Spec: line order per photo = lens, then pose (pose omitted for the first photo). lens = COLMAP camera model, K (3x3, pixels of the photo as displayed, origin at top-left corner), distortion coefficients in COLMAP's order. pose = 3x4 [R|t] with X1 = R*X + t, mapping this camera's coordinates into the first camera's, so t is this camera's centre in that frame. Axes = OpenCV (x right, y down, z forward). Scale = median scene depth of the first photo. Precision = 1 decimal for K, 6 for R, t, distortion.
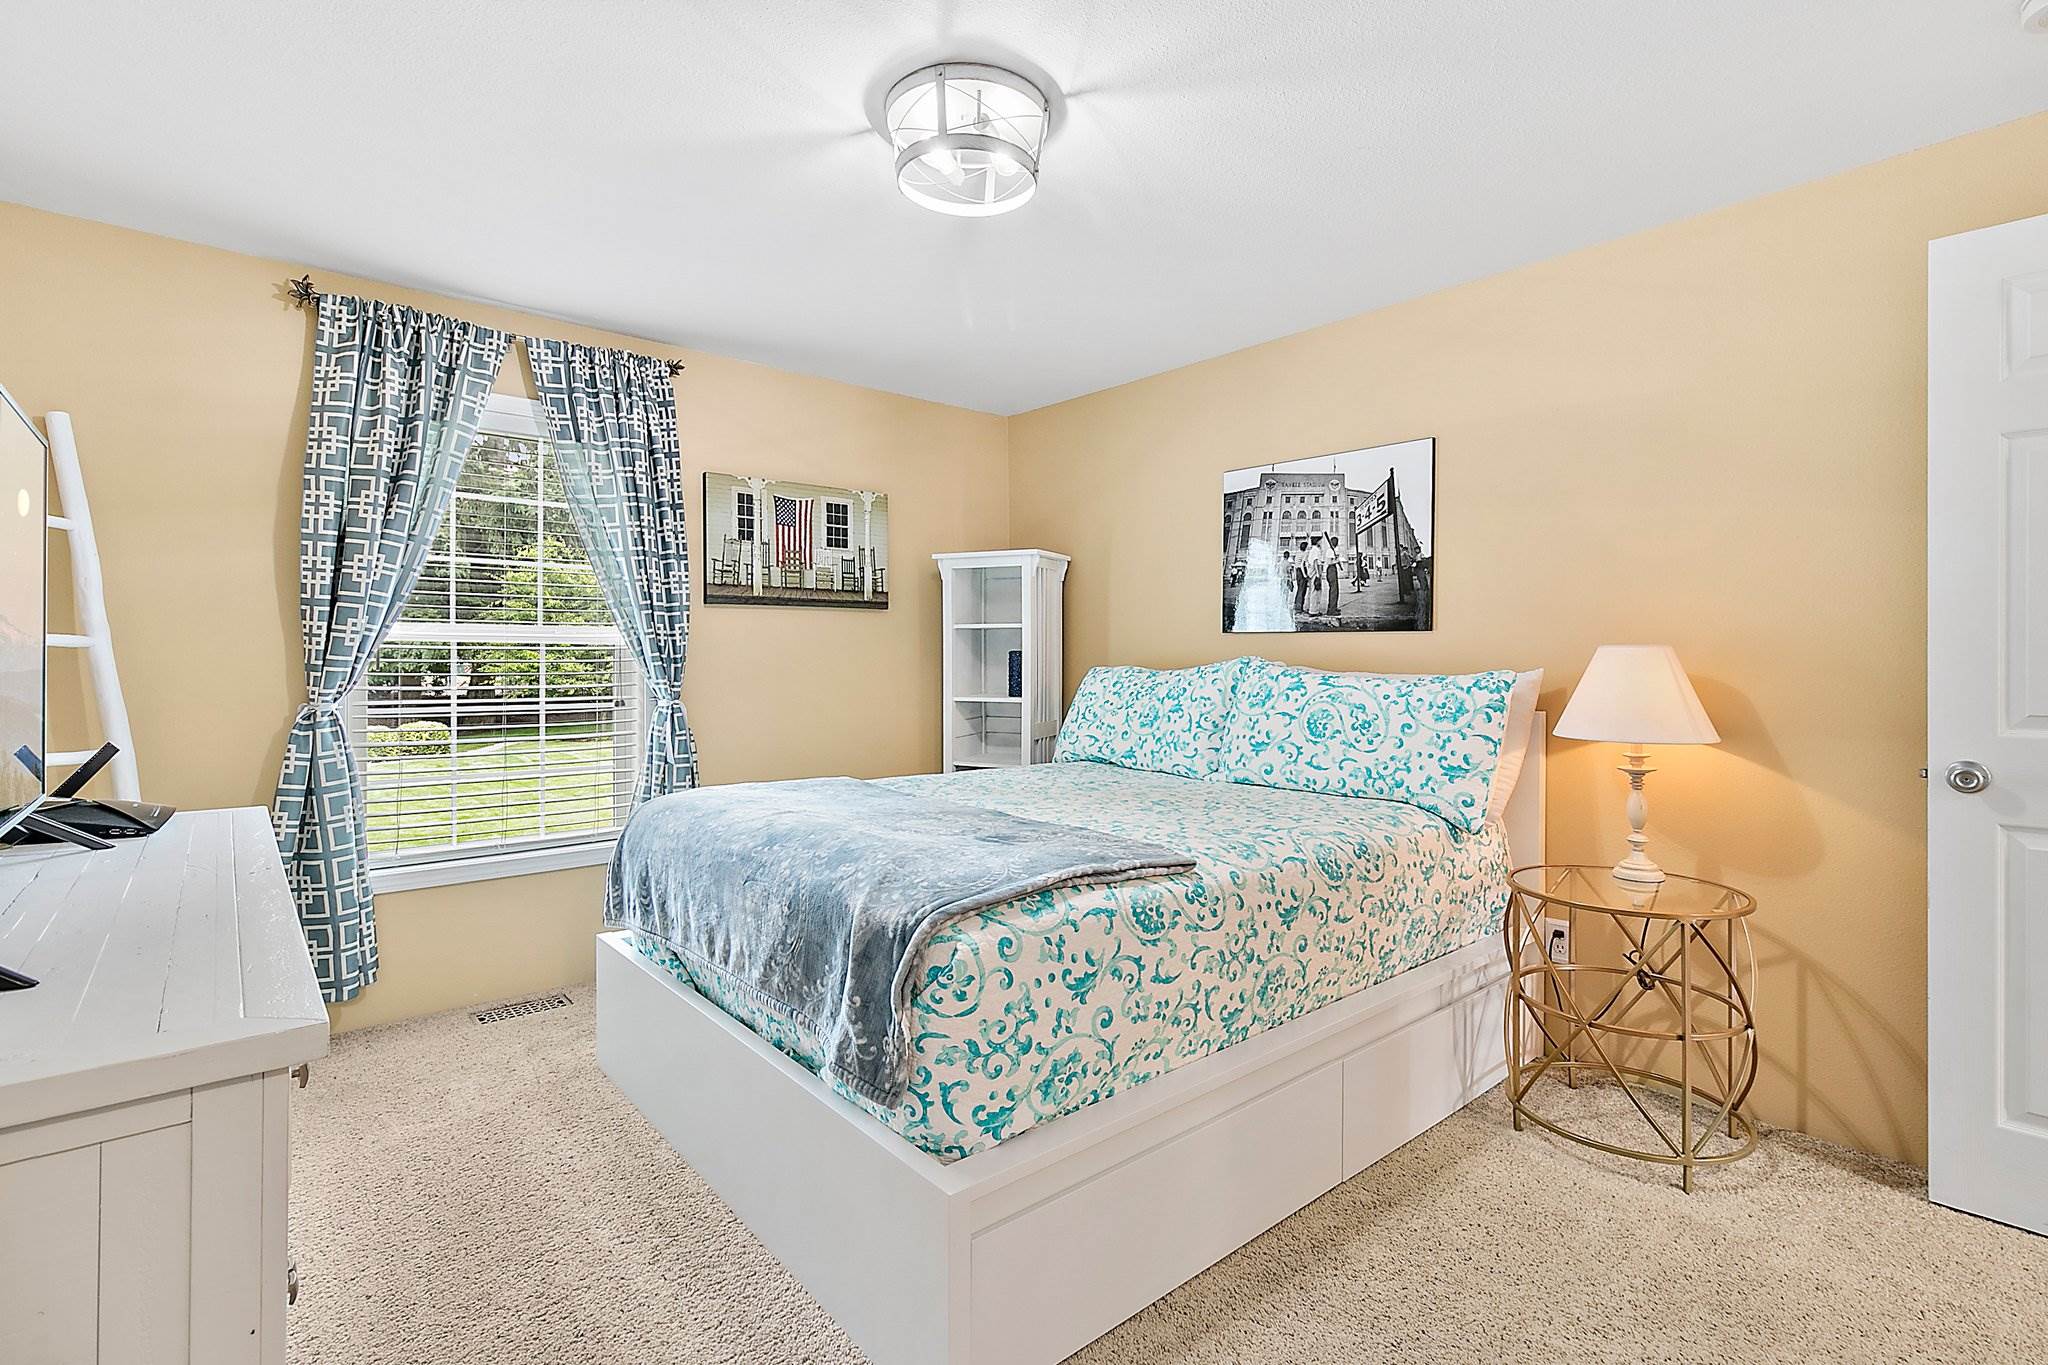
lens RADIAL K [[956.0, 0, 1025.9], [0, 956.0, 663.4], [0, 0, 1]] dist [0.006130, -0.000194]
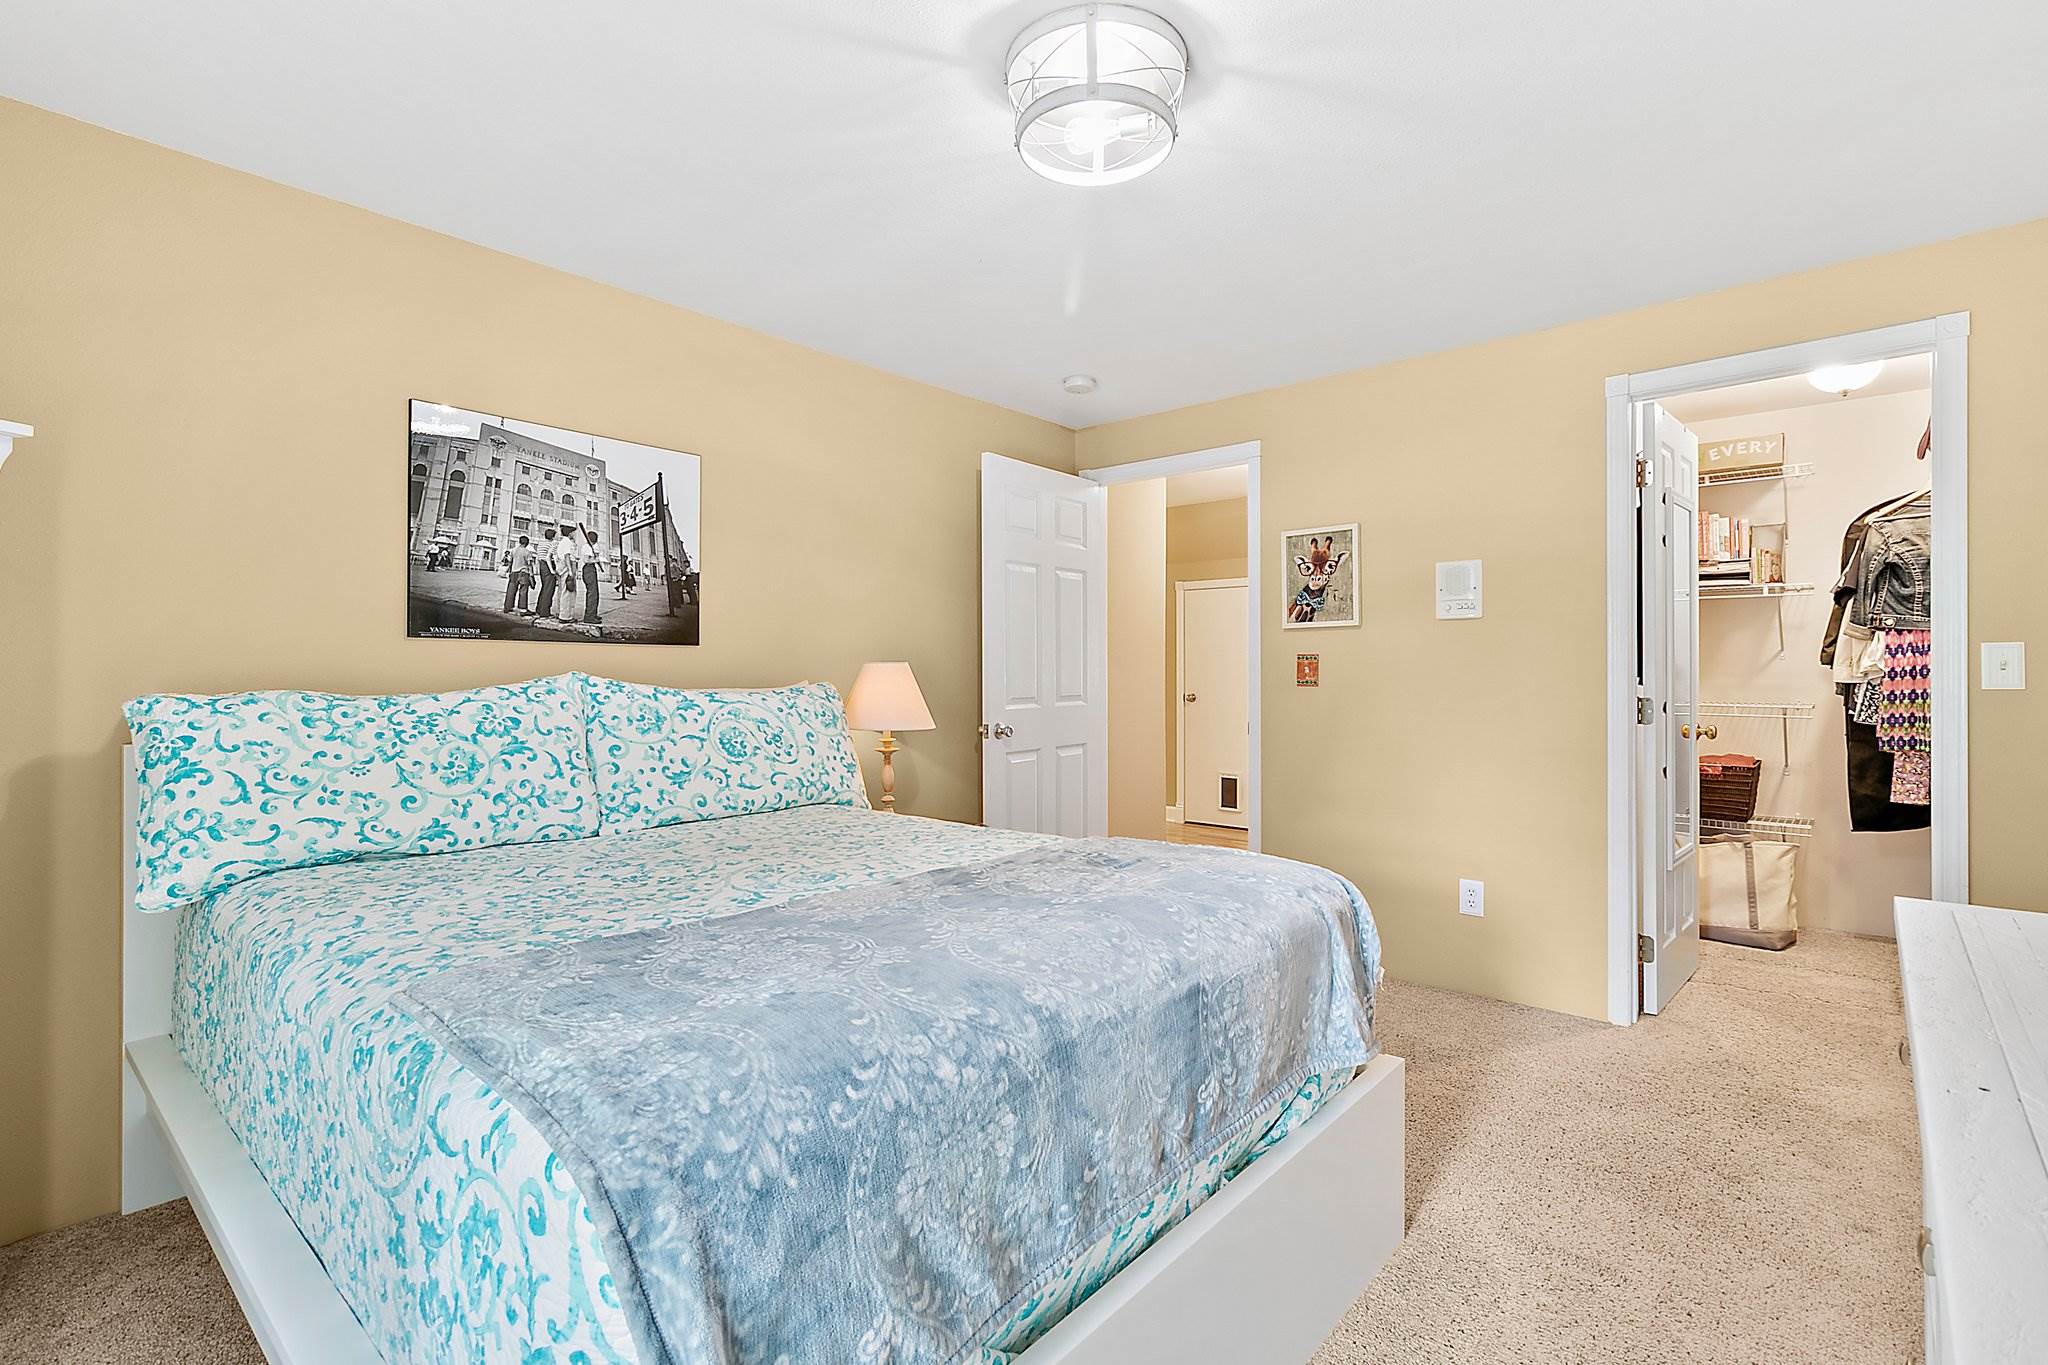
lens RADIAL K [[956.0, 0, 1026.1], [0, 956.0, 674.1], [0, 0, 1]] dist [0.006130, -0.000194]
pose [[-0.152412, -0.008990, 0.988276, -0.575052], [0.006614, 0.999927, 0.010116, -0.010550], [-0.988295, 0.008079, -0.152342, 0.735401]]
